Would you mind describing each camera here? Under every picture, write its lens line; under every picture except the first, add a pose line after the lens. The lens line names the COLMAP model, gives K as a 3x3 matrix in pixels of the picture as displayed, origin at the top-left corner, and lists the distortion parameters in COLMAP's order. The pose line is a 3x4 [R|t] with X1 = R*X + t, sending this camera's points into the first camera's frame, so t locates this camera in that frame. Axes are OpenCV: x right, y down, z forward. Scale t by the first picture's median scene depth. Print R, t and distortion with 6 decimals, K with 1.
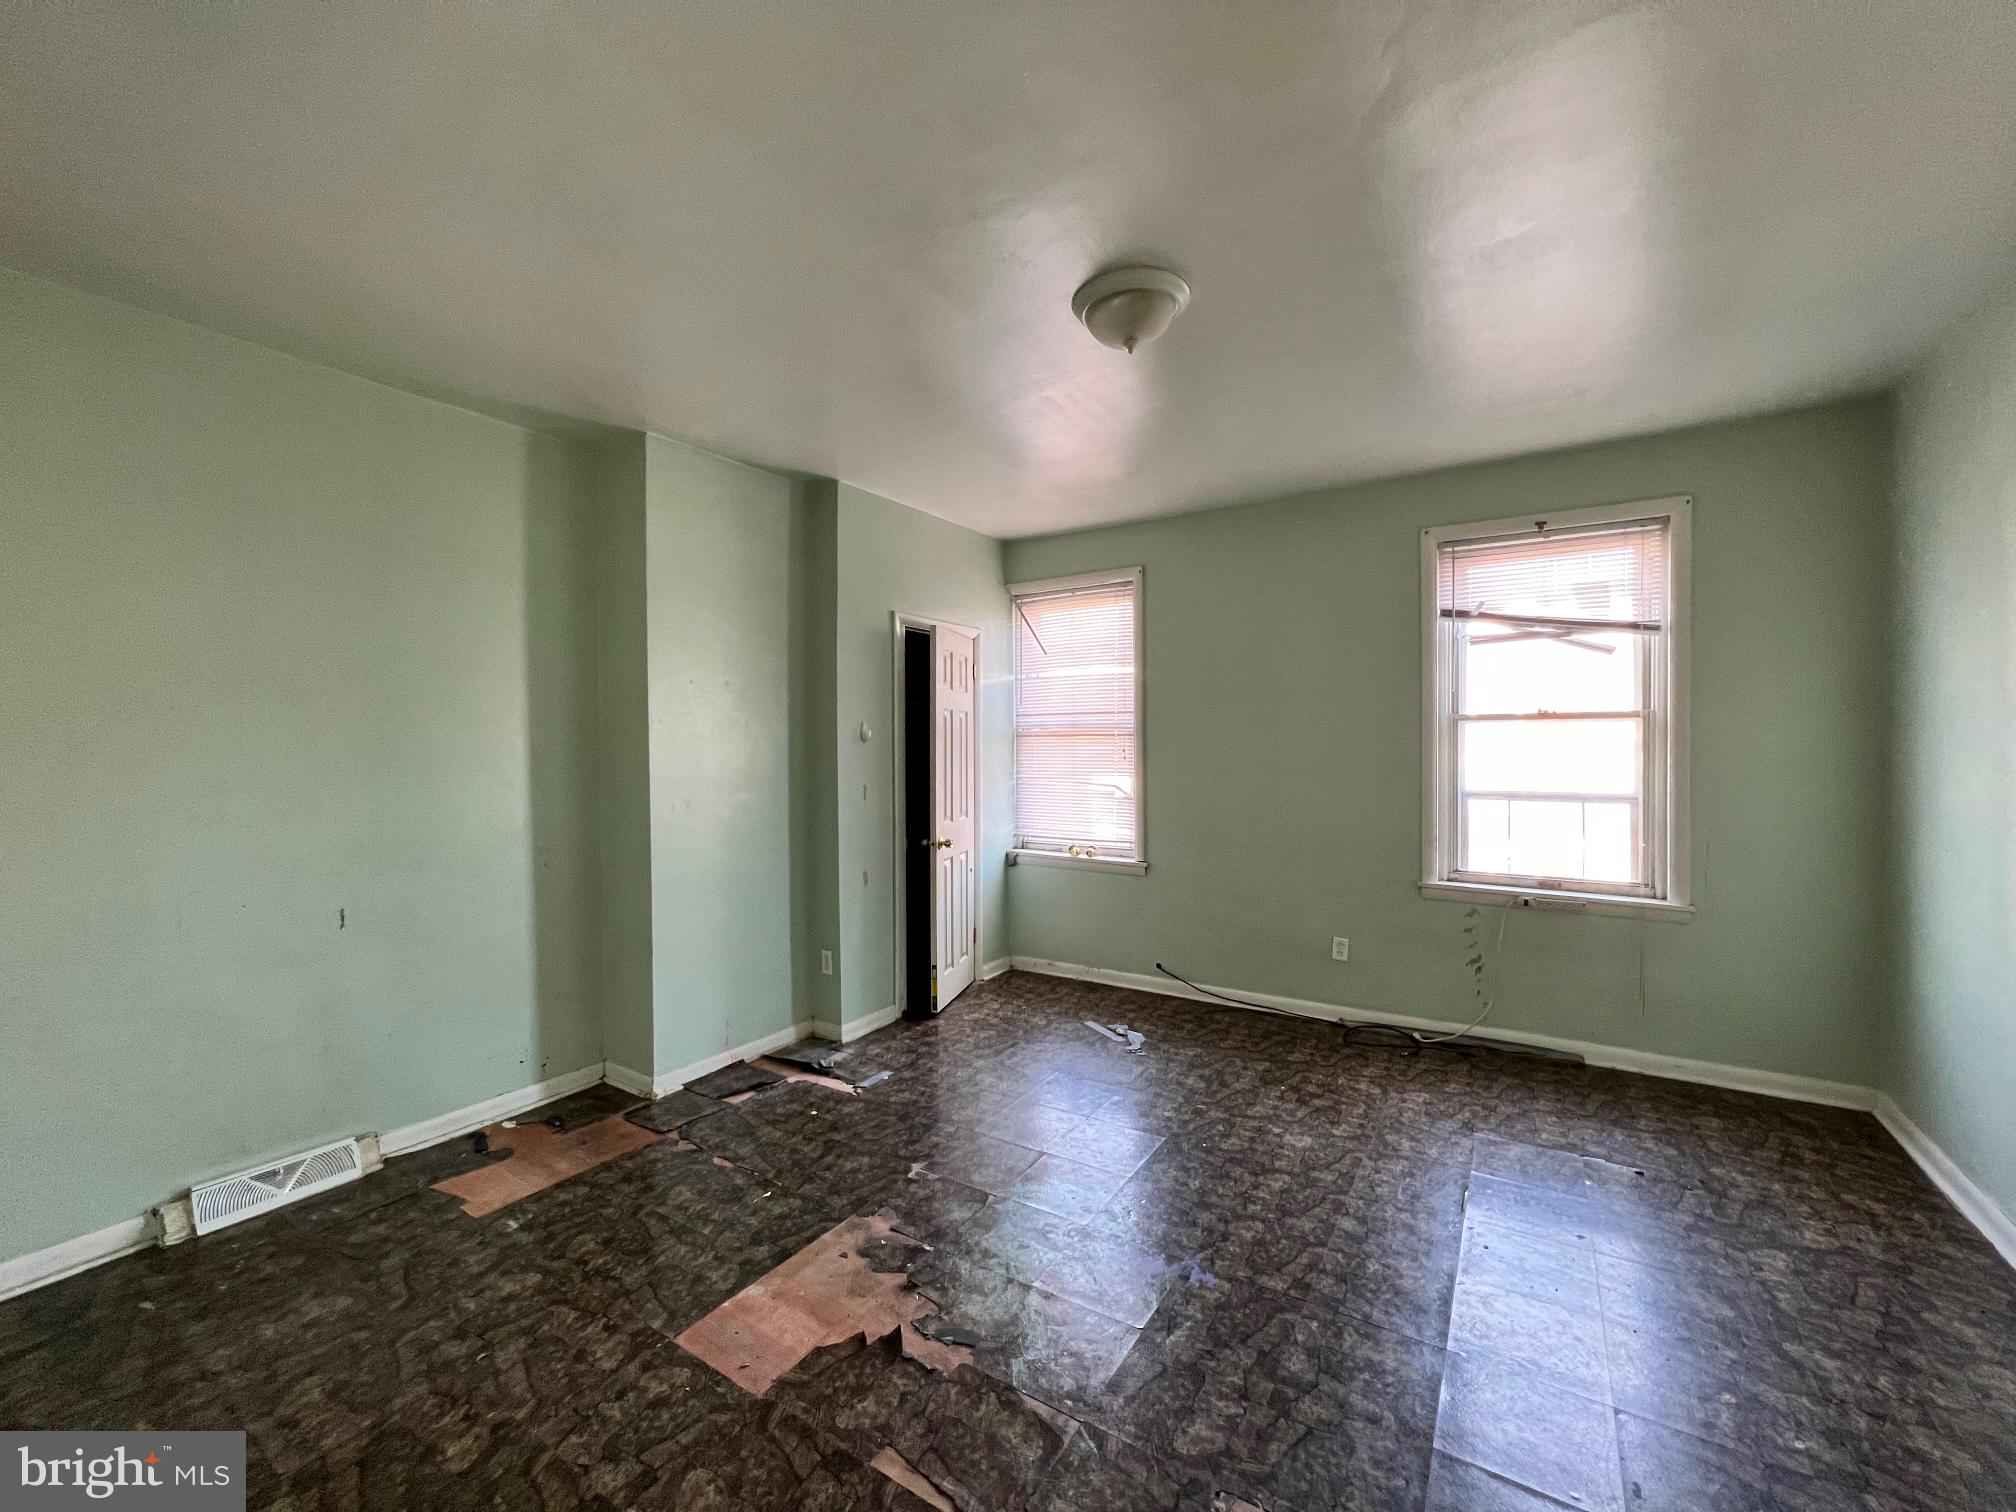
lens RADIAL K [[814.4, 0, 1011.1], [0, 814.4, 753.1], [0, 0, 1]] dist [-0.001562, -0.000001]
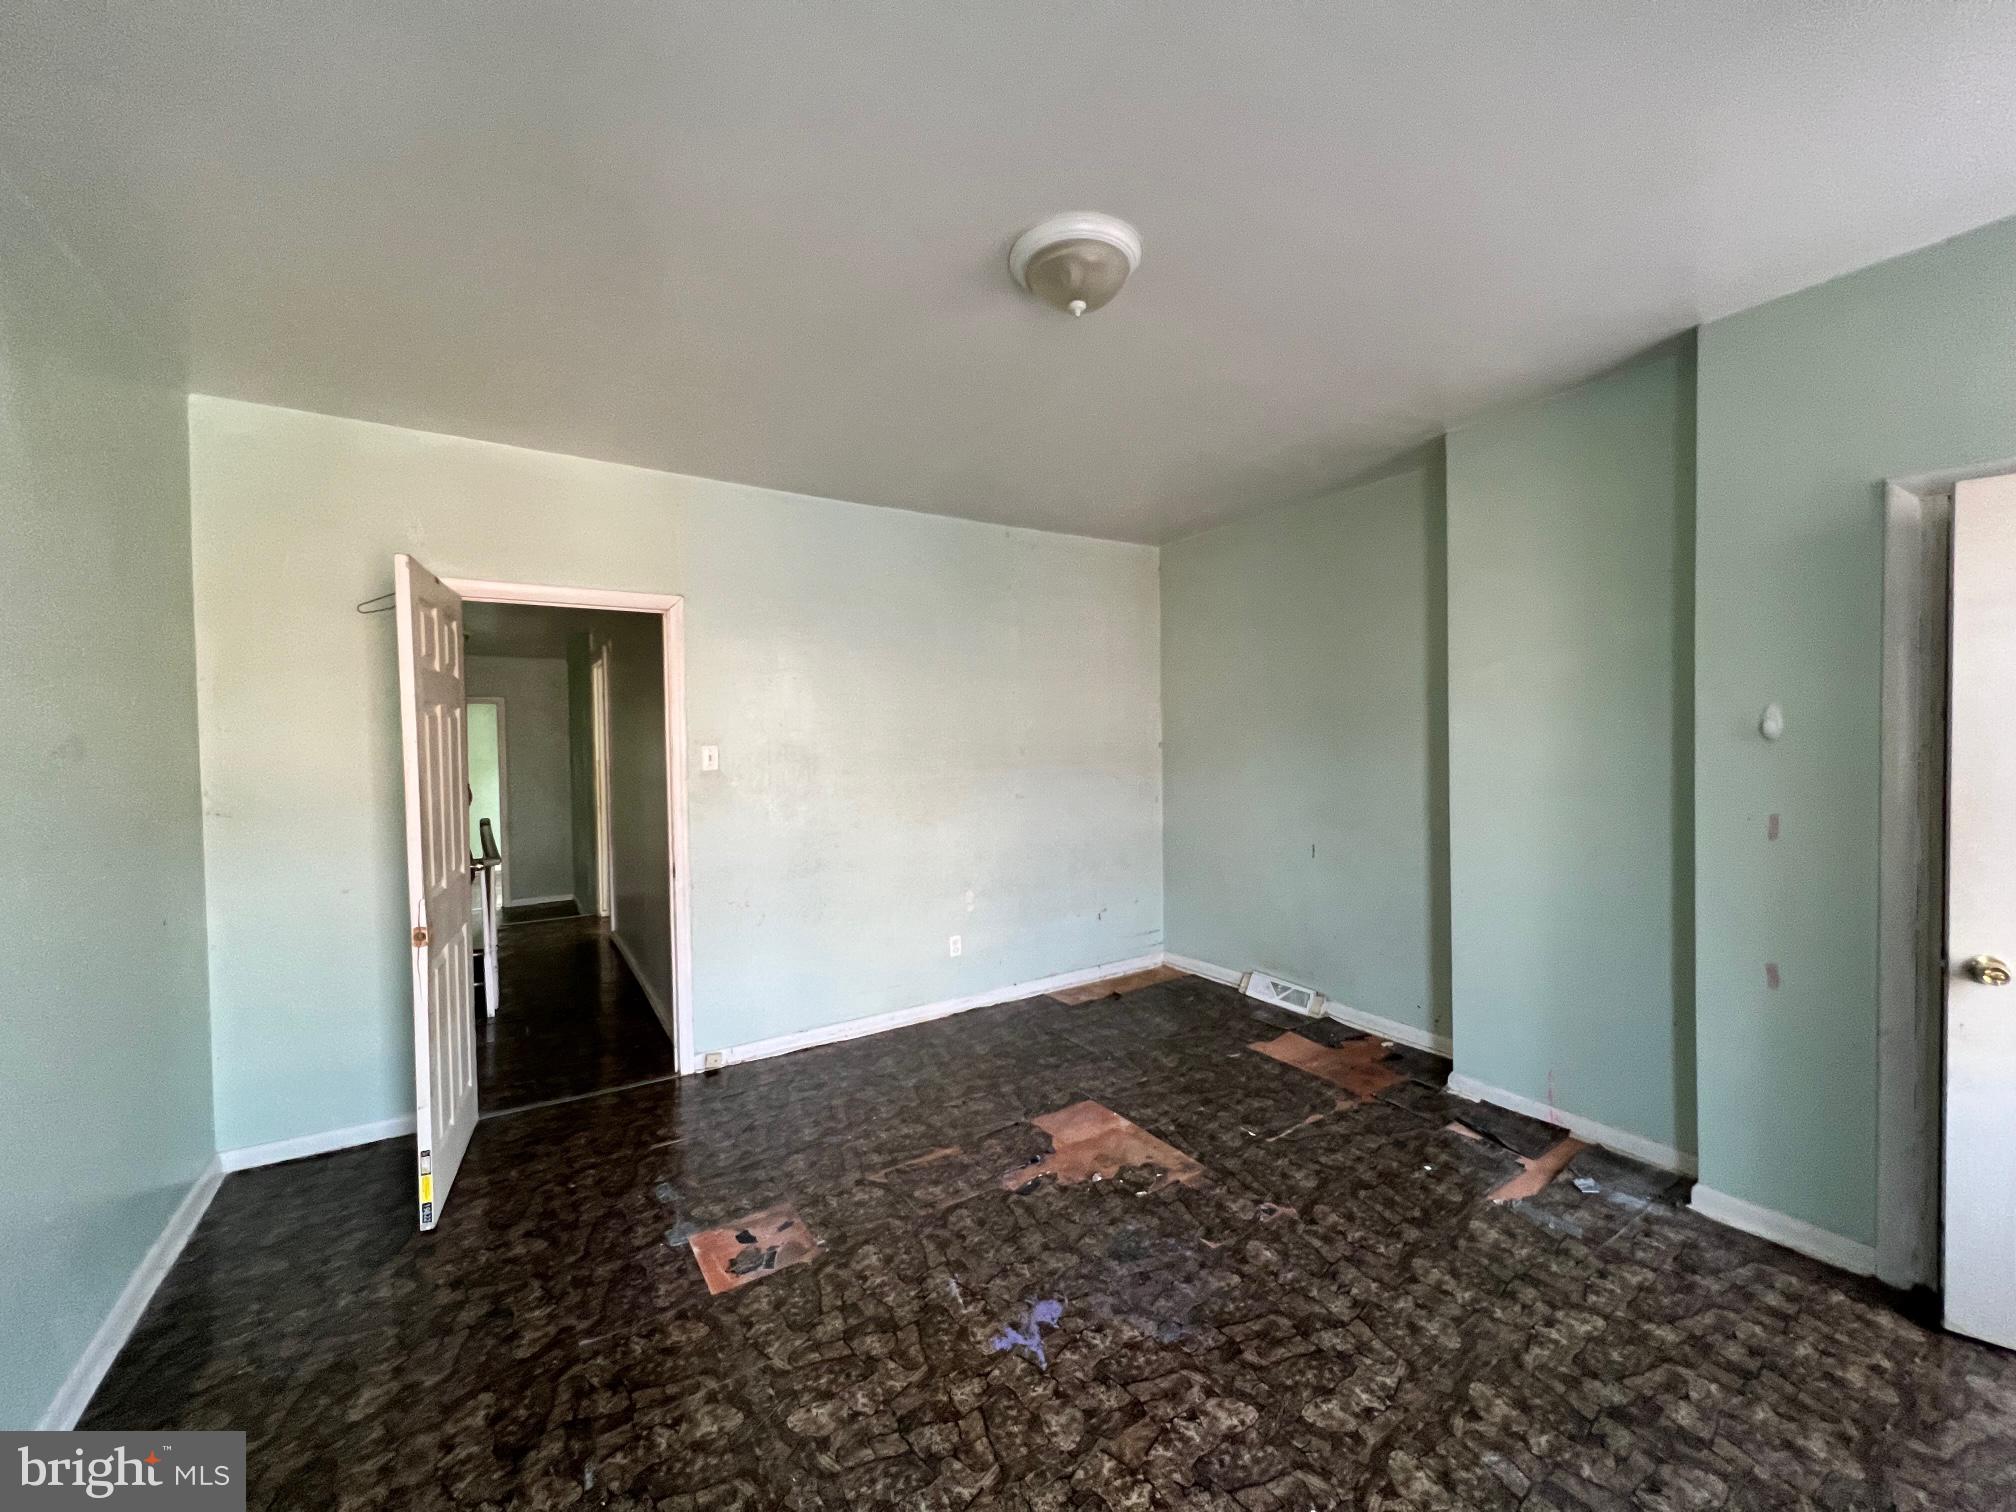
lens RADIAL K [[814.4, 0, 1005.8], [0, 814.4, 751.6], [0, 0, 1]] dist [-0.001562, -0.000001]
pose [[-0.416836, 0.029573, -0.908501, 0.858463], [0.007778, 0.999550, 0.028968, -0.040358], [0.908949, 0.005009, -0.416878, 1.121378]]
